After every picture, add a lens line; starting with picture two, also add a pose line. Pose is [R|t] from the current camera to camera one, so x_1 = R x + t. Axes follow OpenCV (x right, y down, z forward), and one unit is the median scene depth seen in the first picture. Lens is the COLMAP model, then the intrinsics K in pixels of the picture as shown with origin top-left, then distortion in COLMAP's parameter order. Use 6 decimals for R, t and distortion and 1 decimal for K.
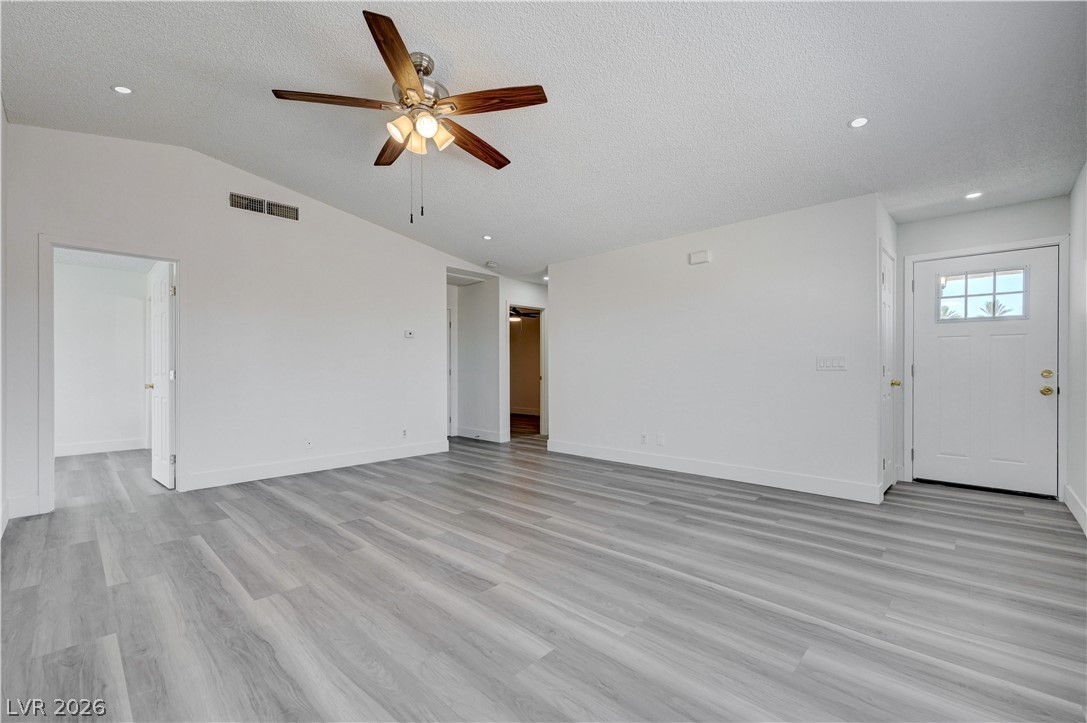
lens RADIAL K [[457.2, 0, 547.4], [0, 457.2, 371.3], [0, 0, 1]] dist [-0.000965, -0.000270]
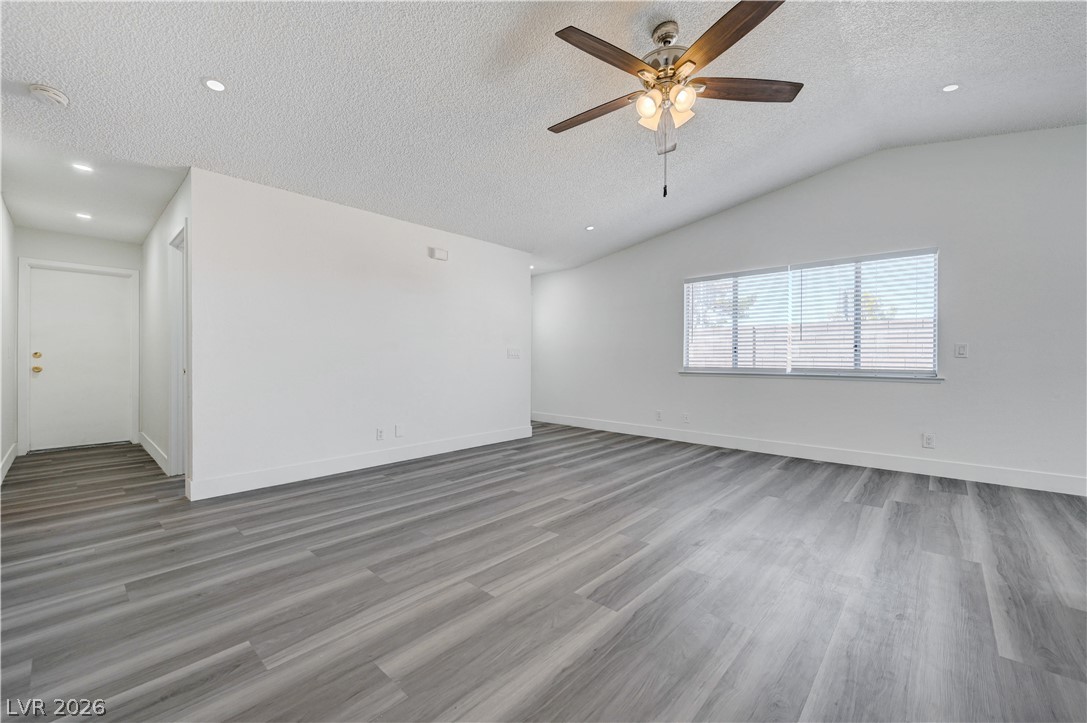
lens RADIAL K [[438.0, 0, 547.8], [0, 438.0, 358.7], [0, 0, 1]] dist [0.001442, 0.000053]
pose [[-0.027266, 0.003367, 0.999623, -0.942905], [0.000289, 0.999994, -0.003360, 0.004171], [-0.999628, 0.000198, -0.027267, 1.008559]]
